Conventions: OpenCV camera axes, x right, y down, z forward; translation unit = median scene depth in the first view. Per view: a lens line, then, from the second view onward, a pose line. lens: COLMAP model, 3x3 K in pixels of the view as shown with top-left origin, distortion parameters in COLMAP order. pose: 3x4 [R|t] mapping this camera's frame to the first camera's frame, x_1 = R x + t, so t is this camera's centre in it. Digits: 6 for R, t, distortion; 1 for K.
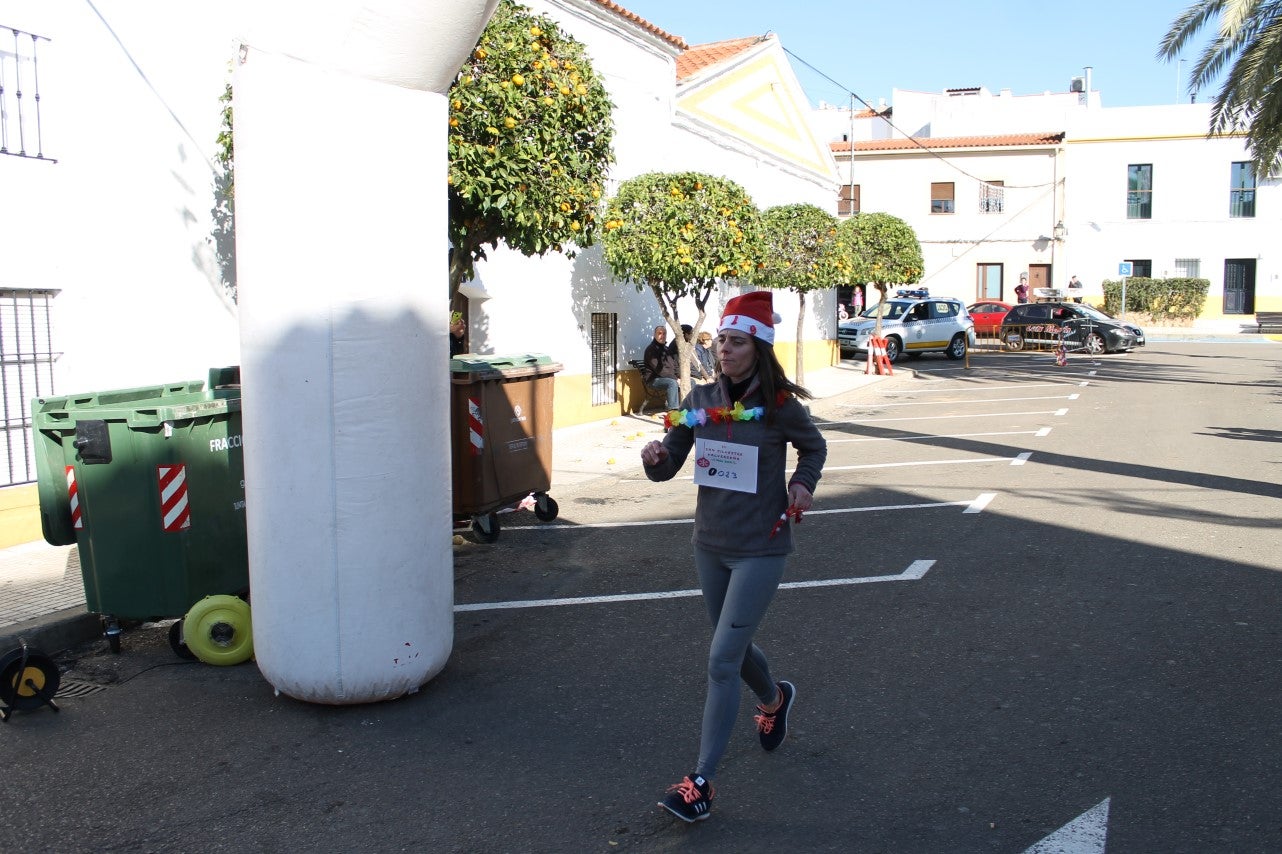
lens RADIAL K [[1103.6, 0, 648.2], [0, 1103.6, 433.1], [0, 0, 1]] dist [-0.162510, 0.156333]
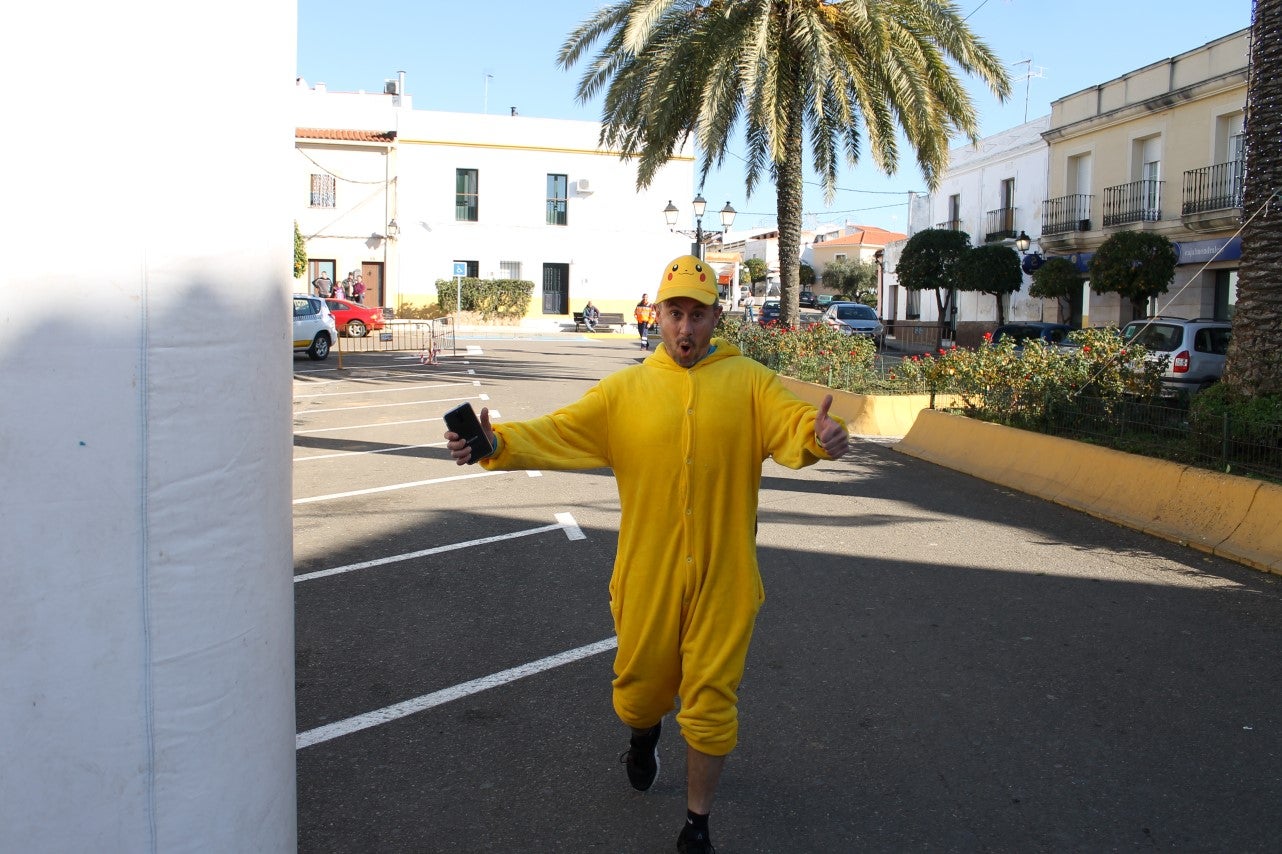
lens RADIAL K [[1096.3, 0, 657.3], [0, 1096.3, 429.5], [0, 0, 1]] dist [-0.160367, 0.159715]
pose [[0.793389, -0.040240, 0.607384, -0.125244], [0.040773, 0.999085, 0.012932, -0.016024], [-0.607349, 0.014505, 0.794303, 0.176825]]
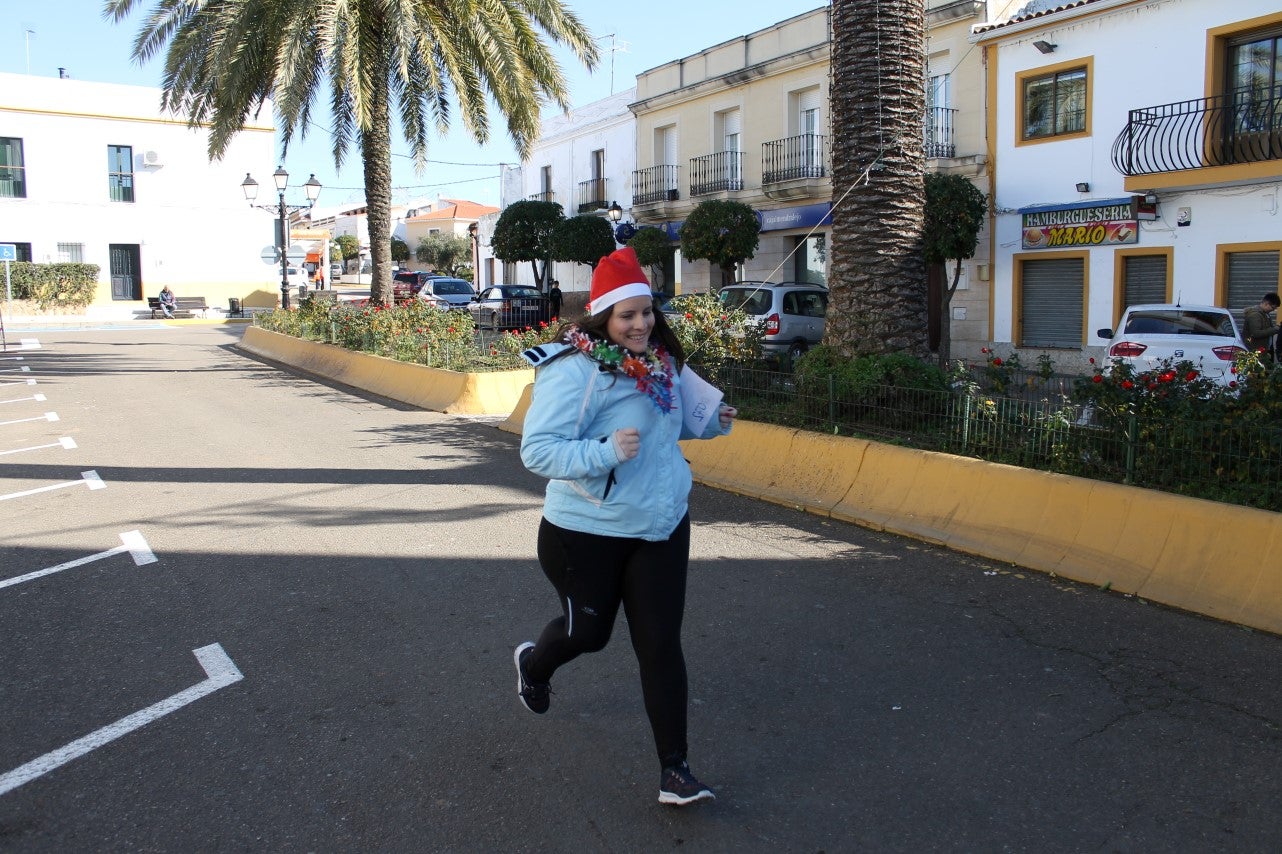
lens RADIAL K [[1099.5, 0, 650.5], [0, 1099.5, 426.0], [0, 0, 1]] dist [-0.162147, 0.149787]
pose [[0.530732, -0.096752, 0.841999, -0.087317], [0.092576, 0.994136, 0.055881, -0.019890], [-0.842469, 0.048291, 0.536577, 0.210946]]
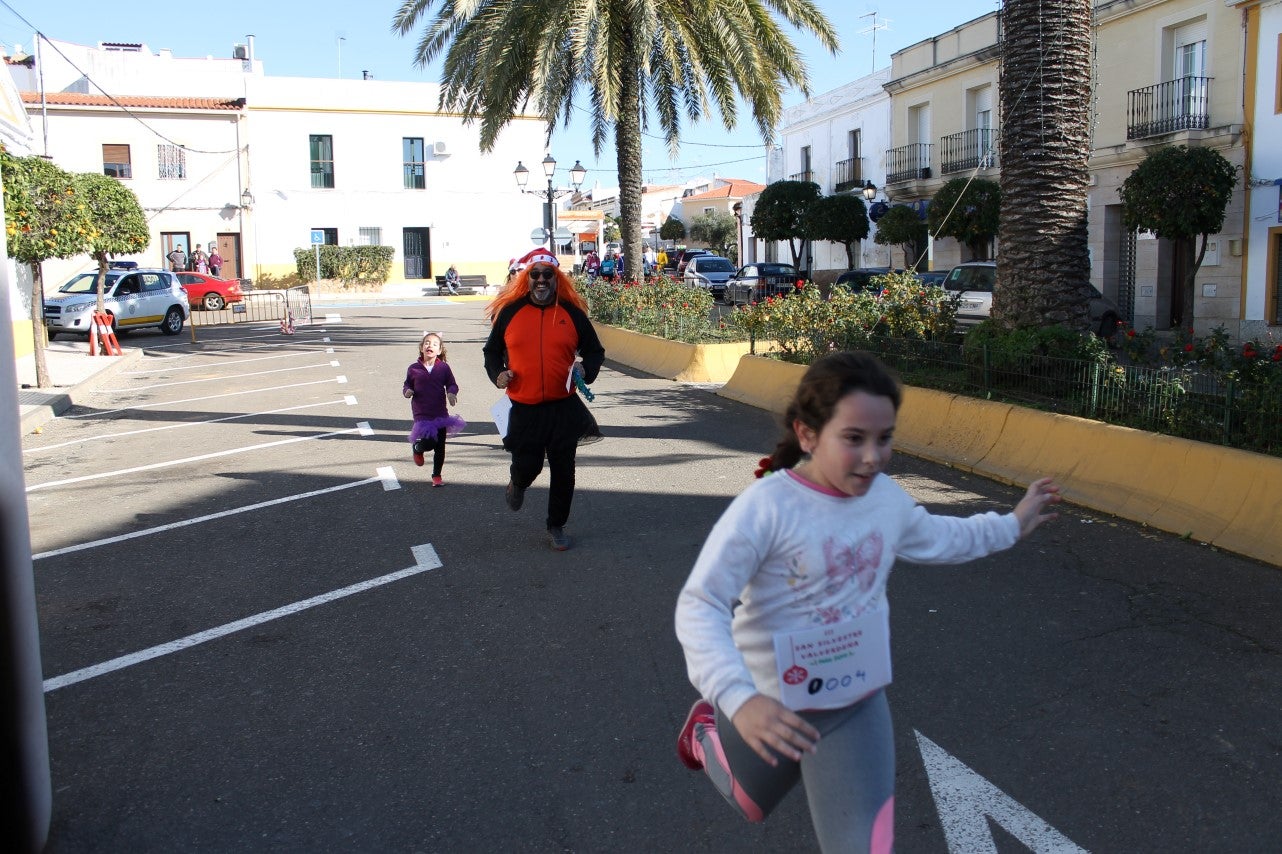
lens RADIAL K [[1099.0, 0, 656.2], [0, 1099.0, 426.2], [0, 0, 1]] dist [-0.157377, 0.148597]
pose [[0.722596, -0.098945, 0.684153, -0.119505], [0.084868, 0.994914, 0.054252, -0.008306], [-0.686041, 0.018860, 0.727318, 0.109944]]
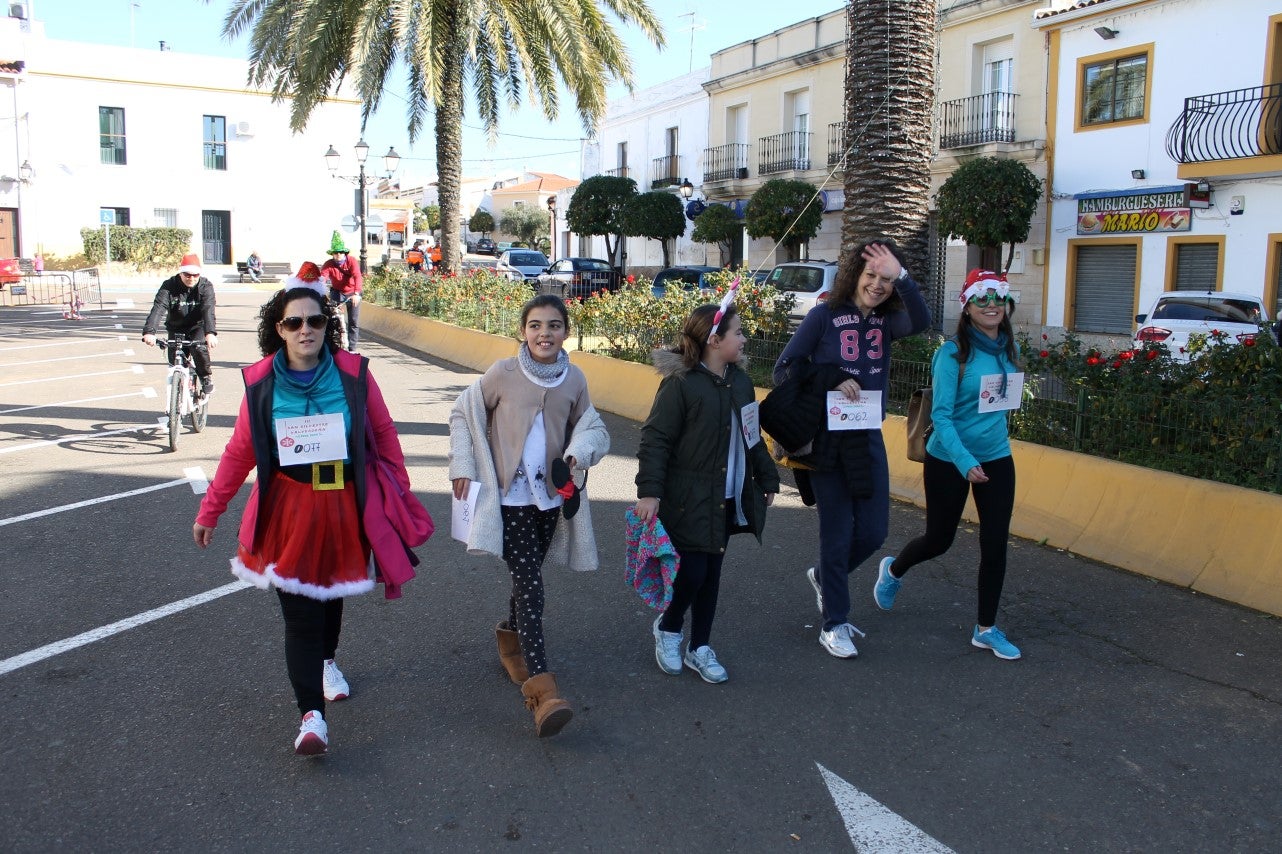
lens RADIAL K [[1097.6, 0, 654.9], [0, 1097.6, 427.3], [0, 0, 1]] dist [-0.160587, 0.145621]
pose [[0.592141, -0.097277, 0.799941, -0.109638], [0.064776, 0.995221, 0.073074, -0.010854], [-0.803227, 0.008547, 0.595612, 0.146078]]
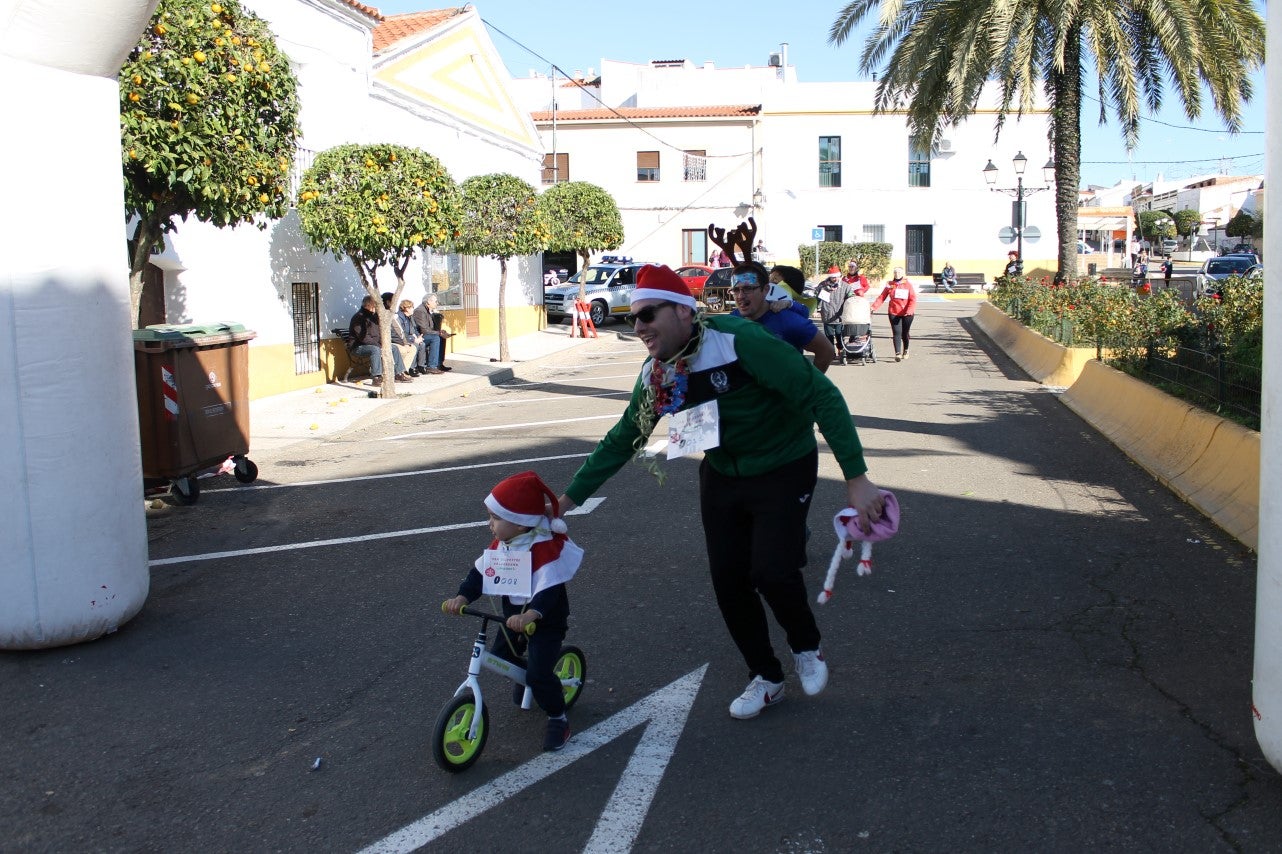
lens RADIAL K [[1105.5, 0, 653.0], [0, 1105.5, 435.1], [0, 0, 1]] dist [-0.163648, 0.146197]
pose [[0.967635, -0.043011, 0.248661, 0.017775], [0.035411, 0.998761, 0.034956, 0.008276], [-0.249856, -0.025019, 0.967960, -0.057729]]
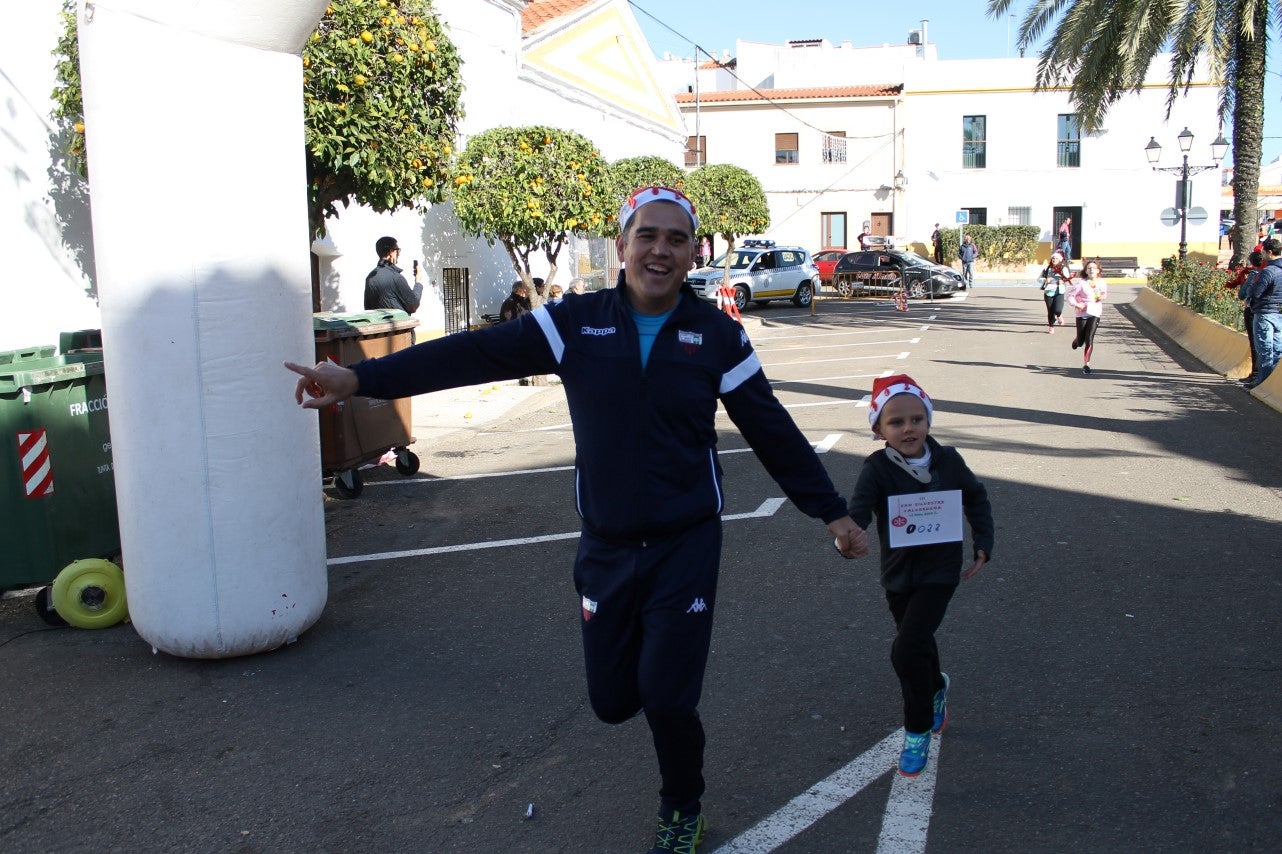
lens RADIAL K [[1104.3, 0, 649.9], [0, 1104.3, 435.7], [0, 0, 1]] dist [-0.164573, 0.157259]
pose [[0.990463, -0.034519, 0.133388, -0.003612], [0.028515, 0.998504, 0.046663, 0.001776], [-0.134799, -0.042414, 0.989965, -0.018009]]
